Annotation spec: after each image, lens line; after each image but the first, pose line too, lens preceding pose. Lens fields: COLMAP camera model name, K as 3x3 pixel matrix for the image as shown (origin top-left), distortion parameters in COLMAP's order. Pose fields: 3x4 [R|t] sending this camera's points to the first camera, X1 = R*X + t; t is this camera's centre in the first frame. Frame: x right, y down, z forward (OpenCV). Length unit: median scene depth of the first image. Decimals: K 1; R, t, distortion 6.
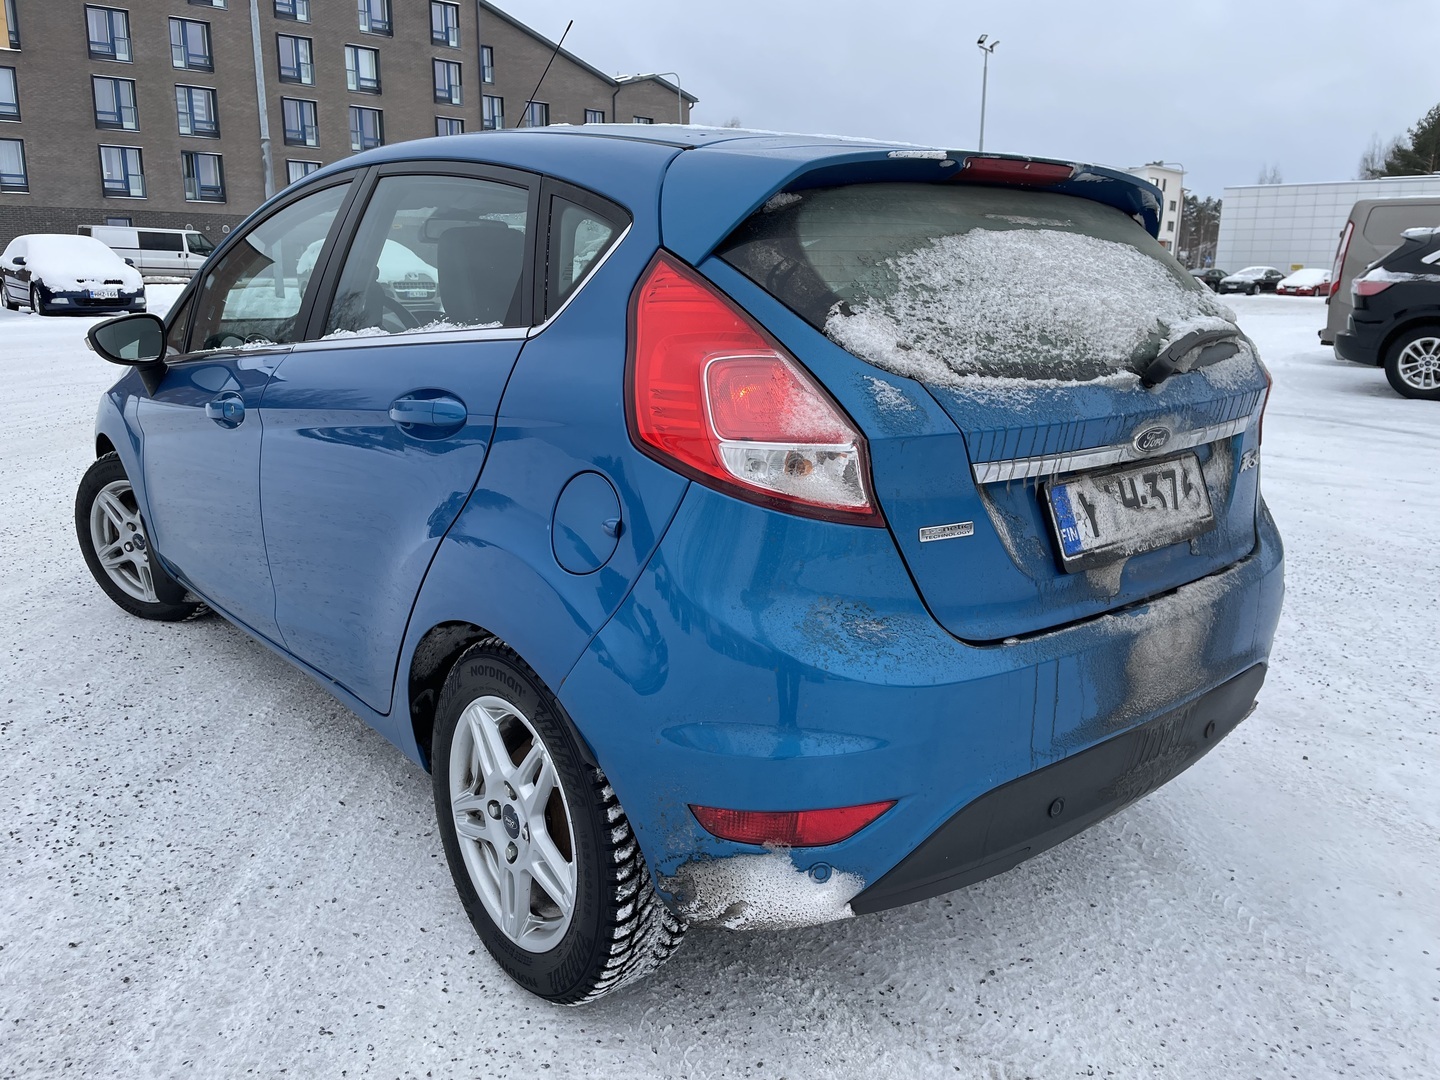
lens RADIAL K [[1100.5, 0, 720.0], [0, 1100.5, 540.0], [0, 0, 1]] dist [0.084610, -0.119468]
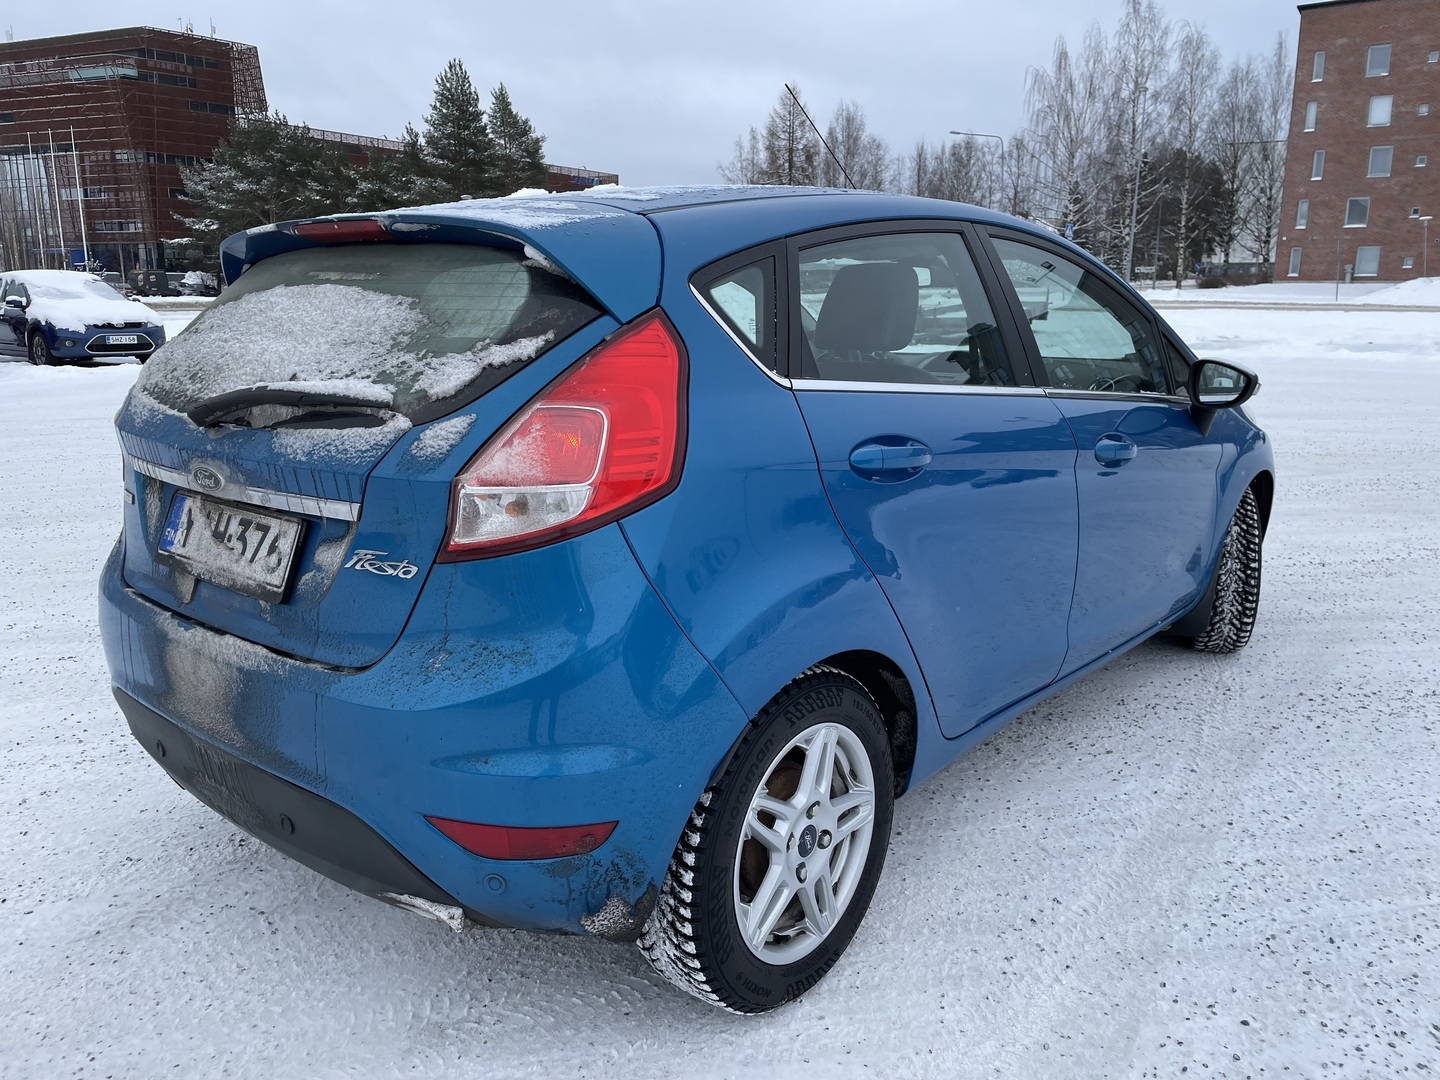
lens RADIAL K [[1100.5, 0, 720.0], [0, 1100.5, 540.0], [0, 0, 1]] dist [0.084610, -0.119468]
pose [[0.157228, 0.209635, -0.965056, 1.475354], [-0.236943, 0.956674, 0.169211, -0.323819], [0.958717, 0.202058, 0.200088, 1.234404]]
